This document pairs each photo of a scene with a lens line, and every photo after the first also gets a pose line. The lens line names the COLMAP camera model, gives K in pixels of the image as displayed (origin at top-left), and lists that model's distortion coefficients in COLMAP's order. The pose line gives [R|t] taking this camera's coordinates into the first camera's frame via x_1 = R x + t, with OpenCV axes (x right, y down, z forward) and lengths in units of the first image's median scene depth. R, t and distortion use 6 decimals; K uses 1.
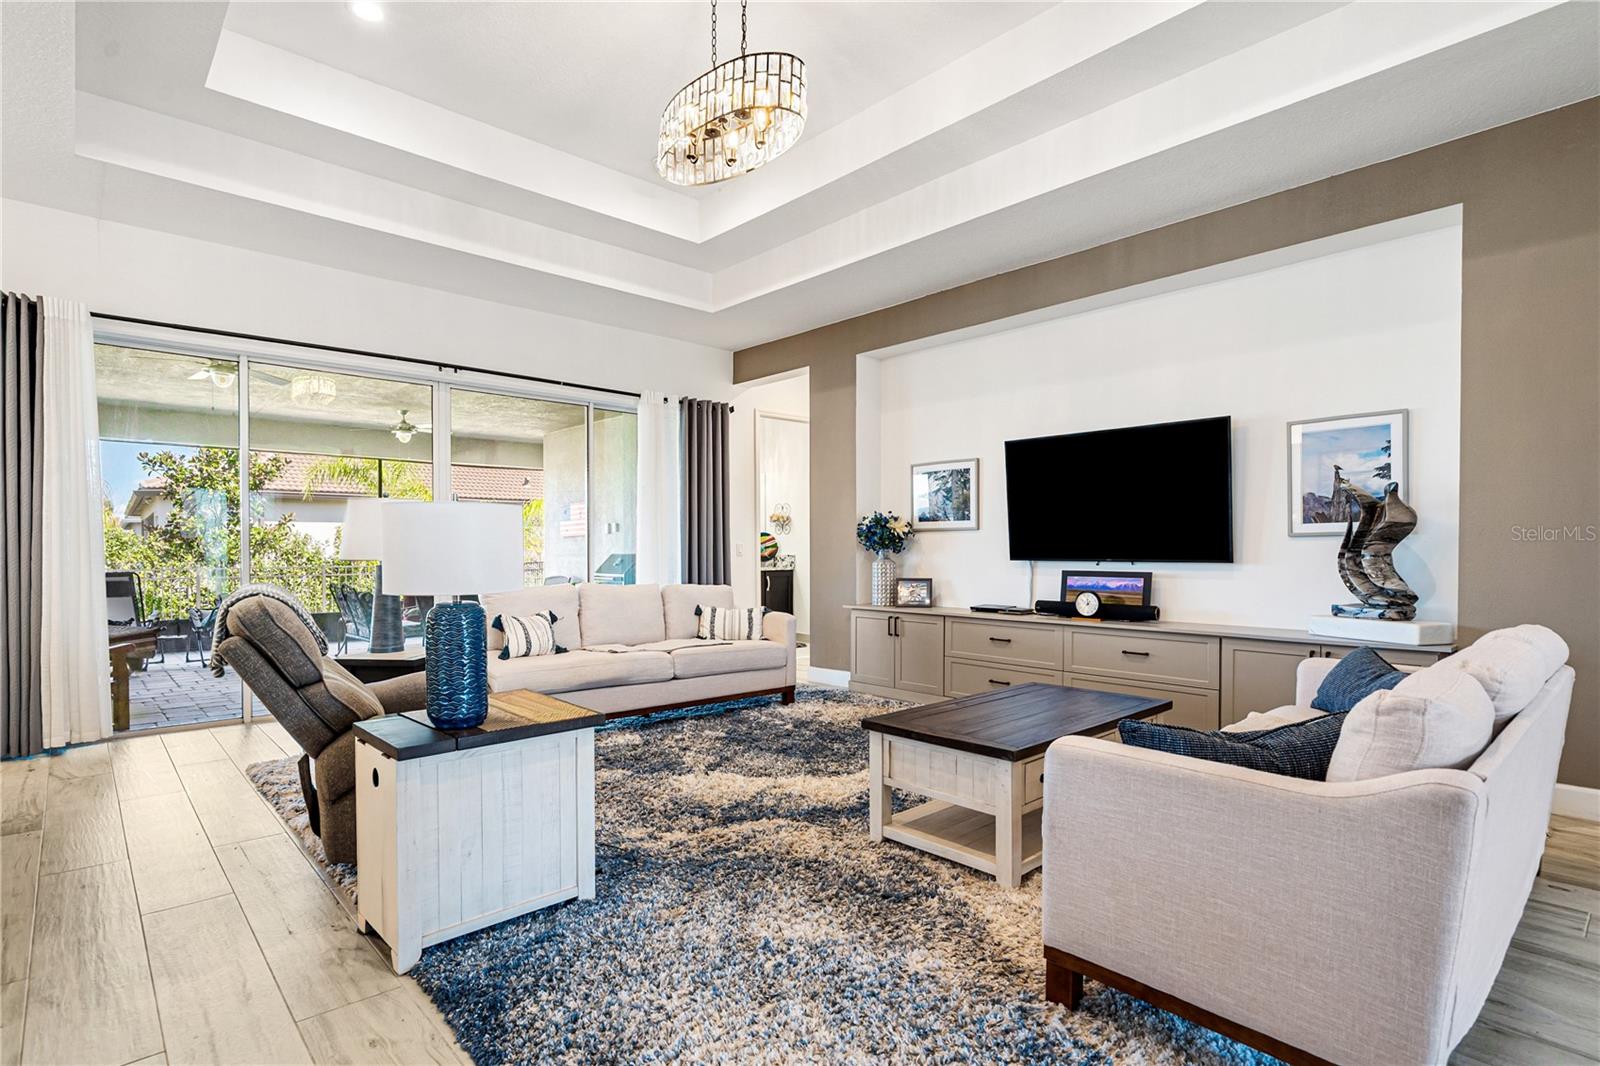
lens RADIAL K [[781.9, 0, 799.5], [0, 781.9, 558.8], [0, 0, 1]] dist [-0.004287, -0.000269]
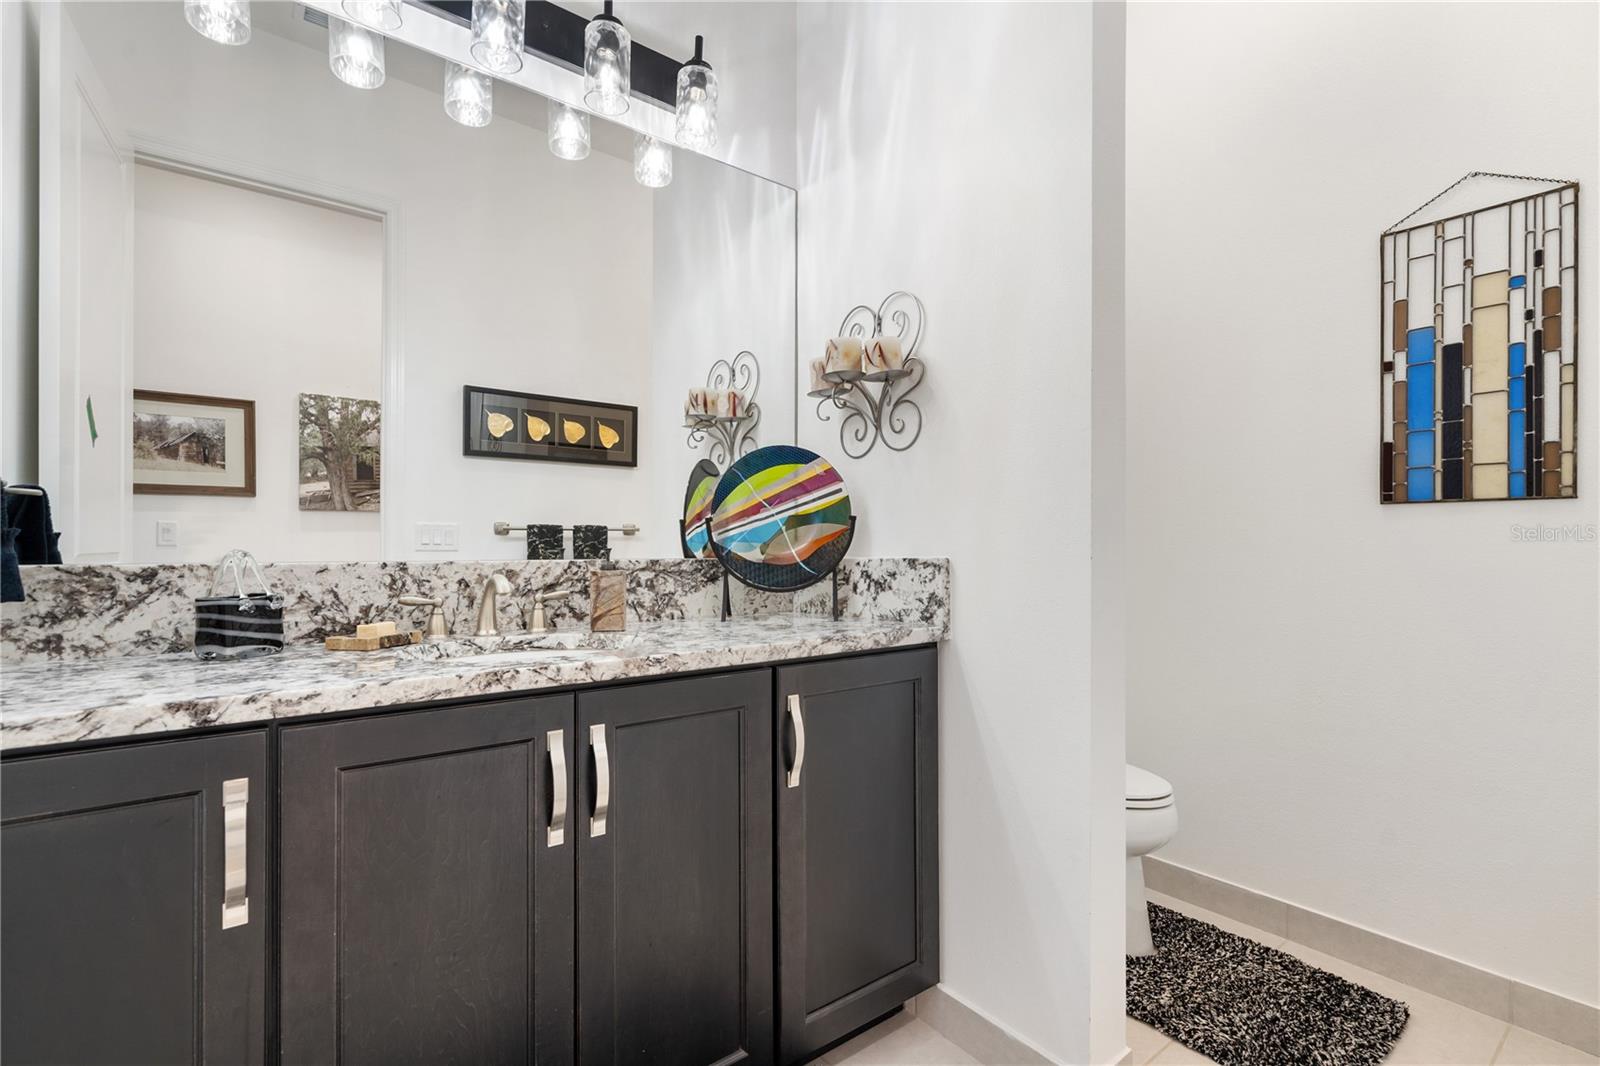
lens RADIAL K [[731.0, 0, 799.3], [0, 731.0, 534.4], [0, 0, 1]] dist [-0.001247, 0.000679]
pose [[0.996199, 0.002328, -0.087073, -0.025531], [-0.003571, 0.999894, -0.014122, -0.008090], [0.087031, 0.014380, 0.996102, 0.822033]]
